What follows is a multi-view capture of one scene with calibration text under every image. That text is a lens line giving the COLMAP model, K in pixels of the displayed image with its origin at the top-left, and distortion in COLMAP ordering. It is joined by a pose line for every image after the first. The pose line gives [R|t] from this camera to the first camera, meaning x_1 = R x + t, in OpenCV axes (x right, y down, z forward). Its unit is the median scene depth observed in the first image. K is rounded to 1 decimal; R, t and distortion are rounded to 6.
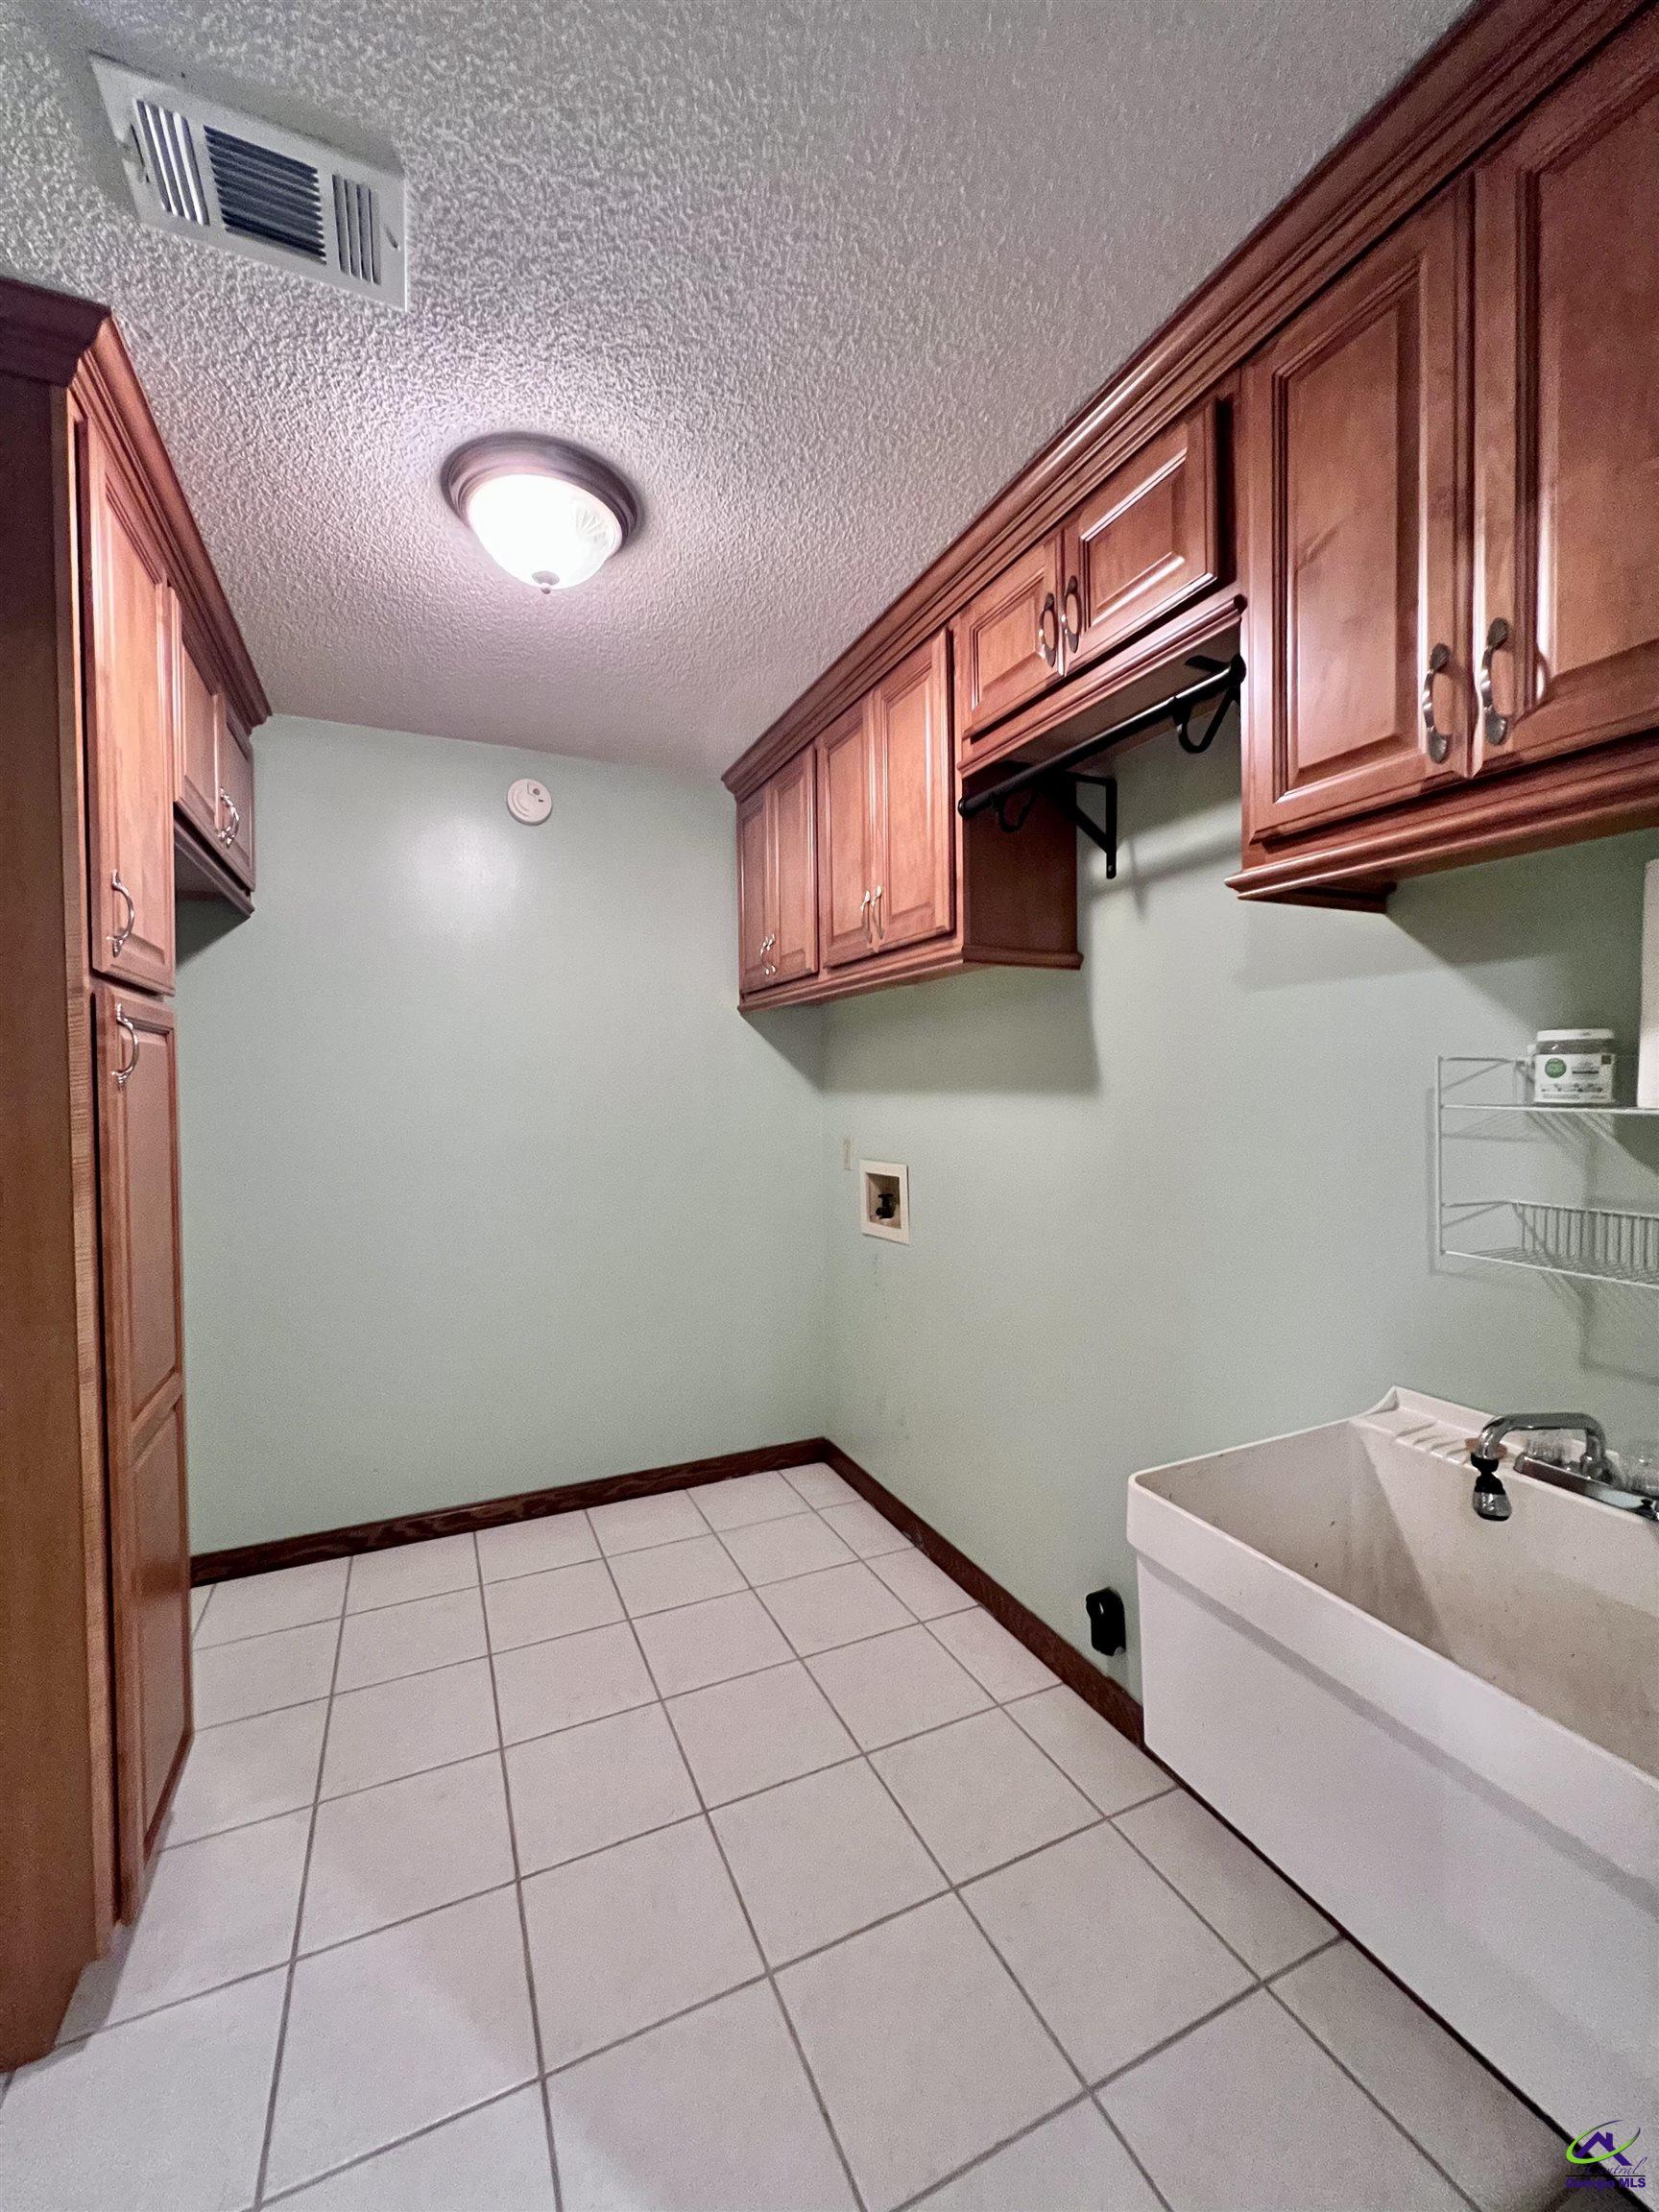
lens RADIAL K [[895.3, 0, 830.8], [0, 895.3, 1103.9], [0, 0, 1]] dist [0.005076, -0.001066]
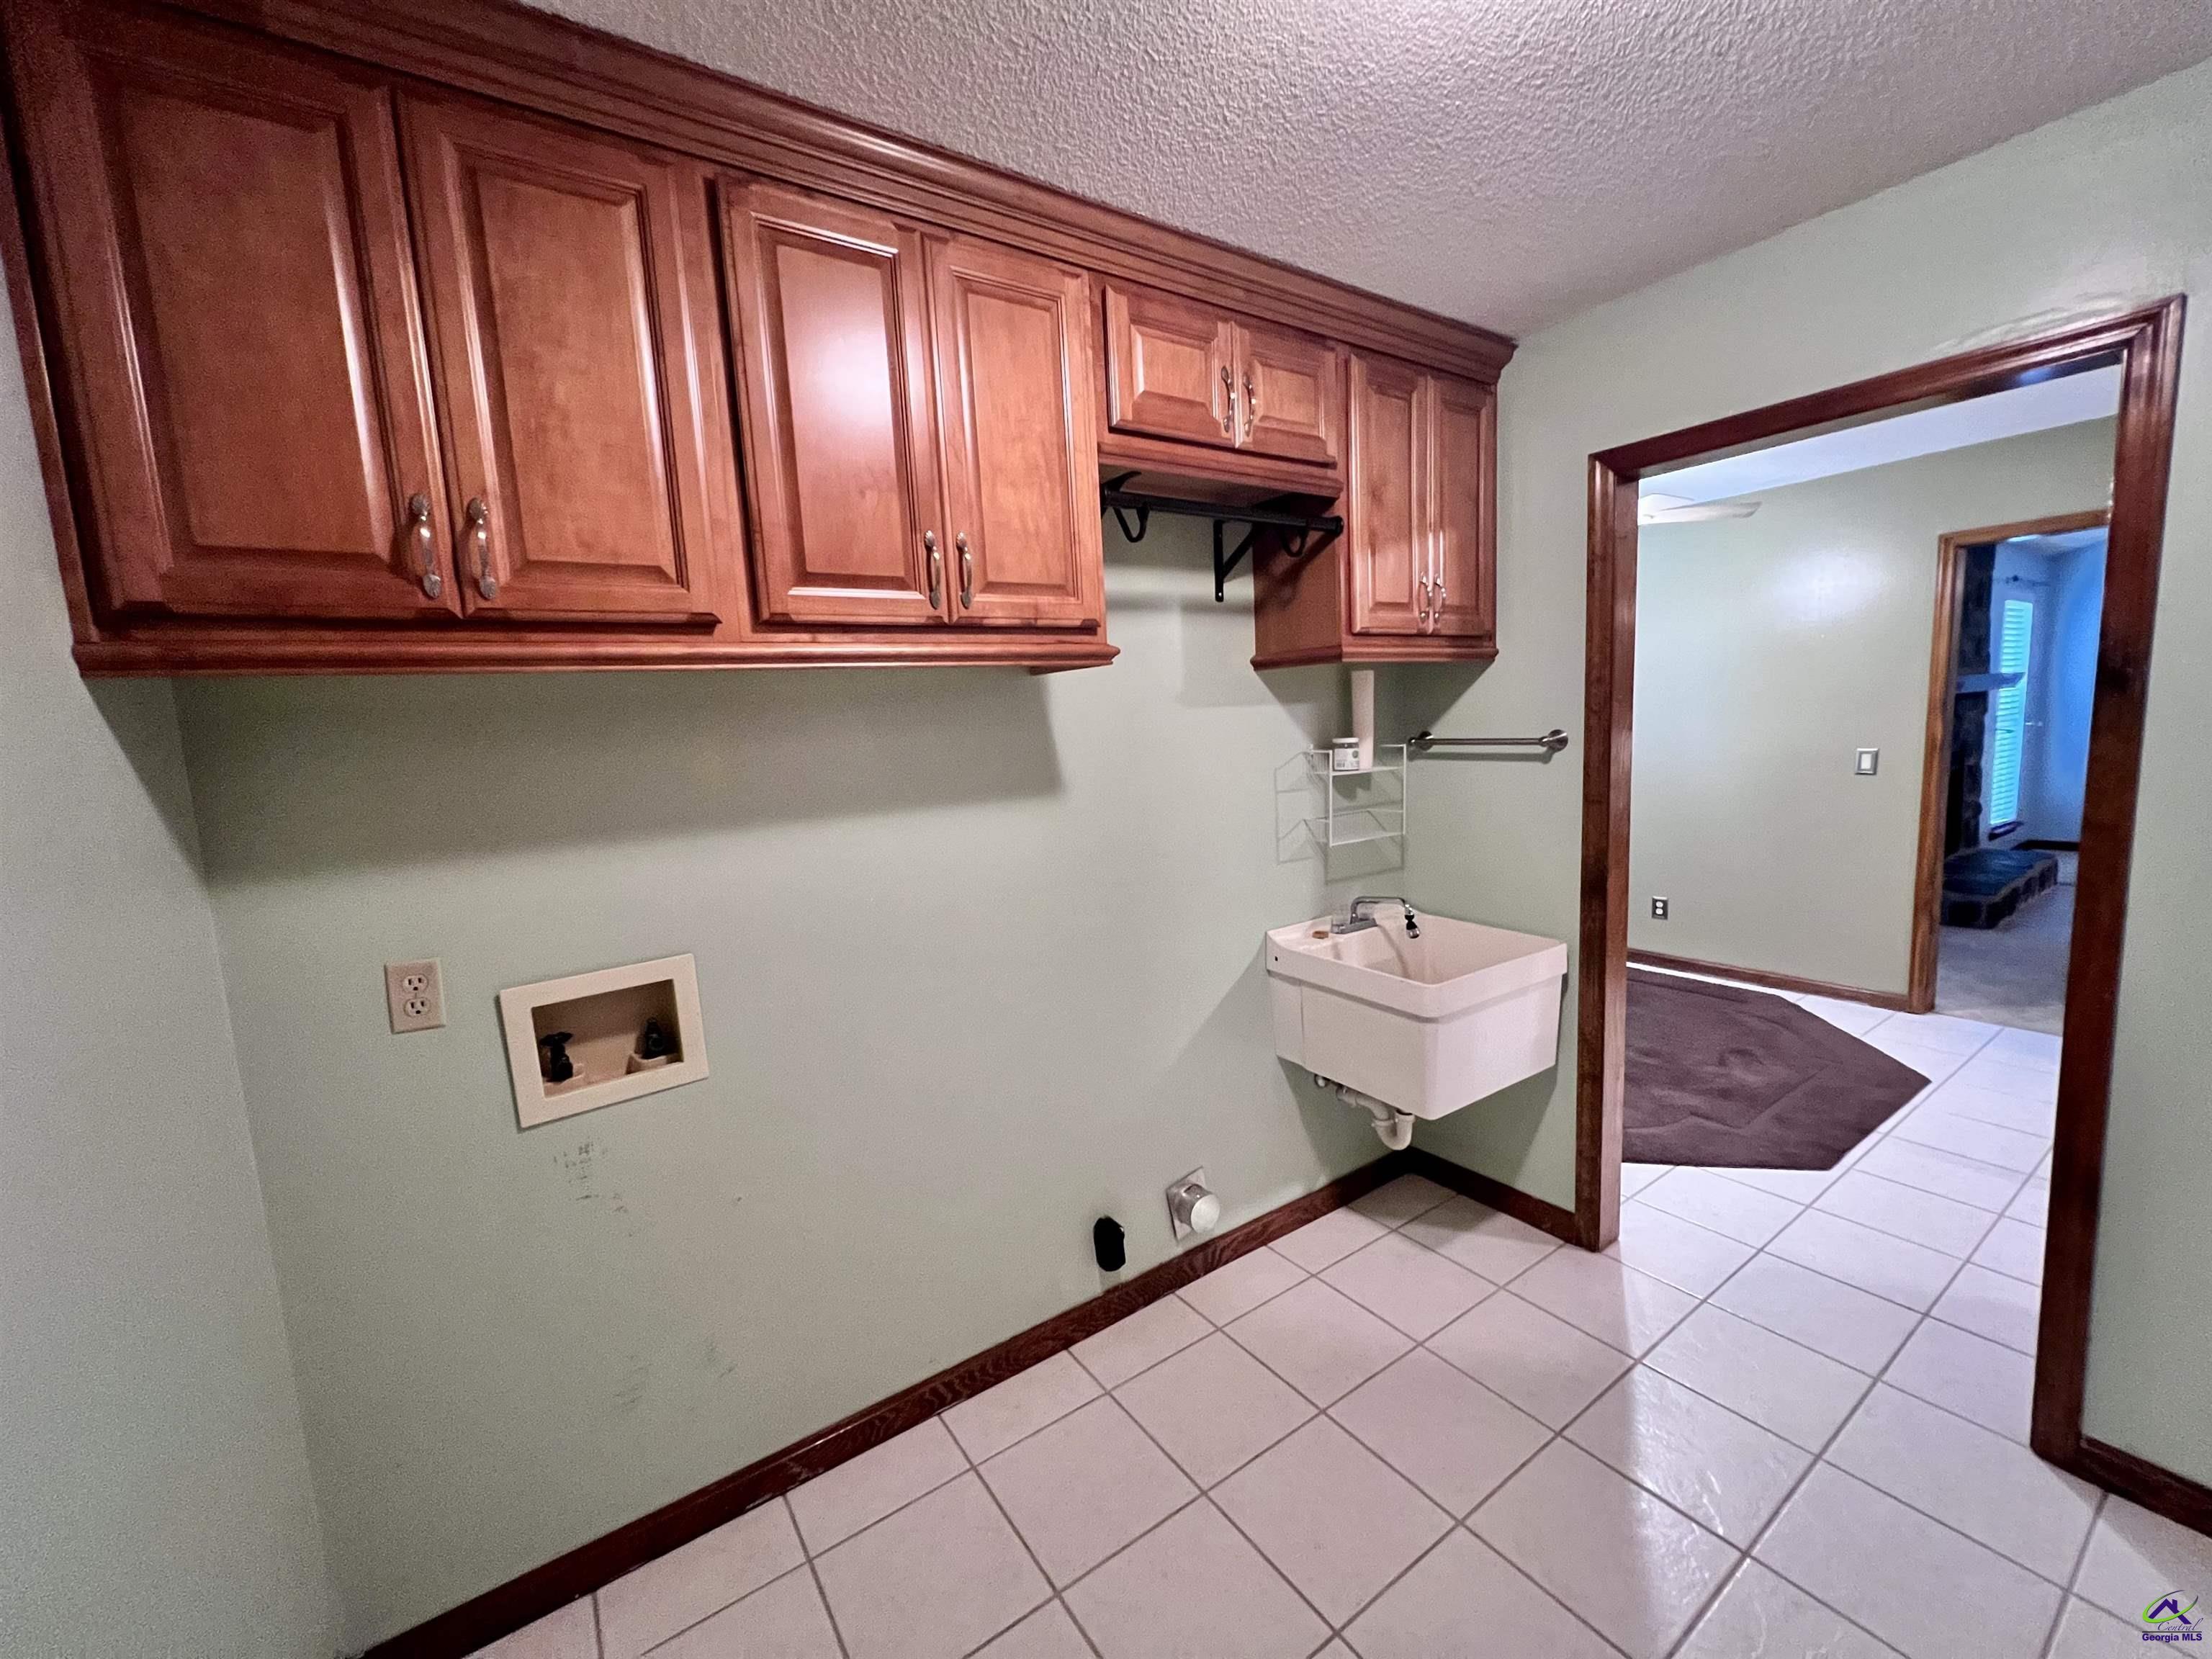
lens RADIAL K [[895.3, 0, 1105.8], [0, 895.3, 828.9], [0, 0, 1]] dist [0.005076, -0.001066]
pose [[-0.170088, -0.102993, 0.980032, -0.953791], [0.071363, 0.990625, 0.116491, -0.114133], [-0.982841, 0.089752, -0.161144, 1.403772]]
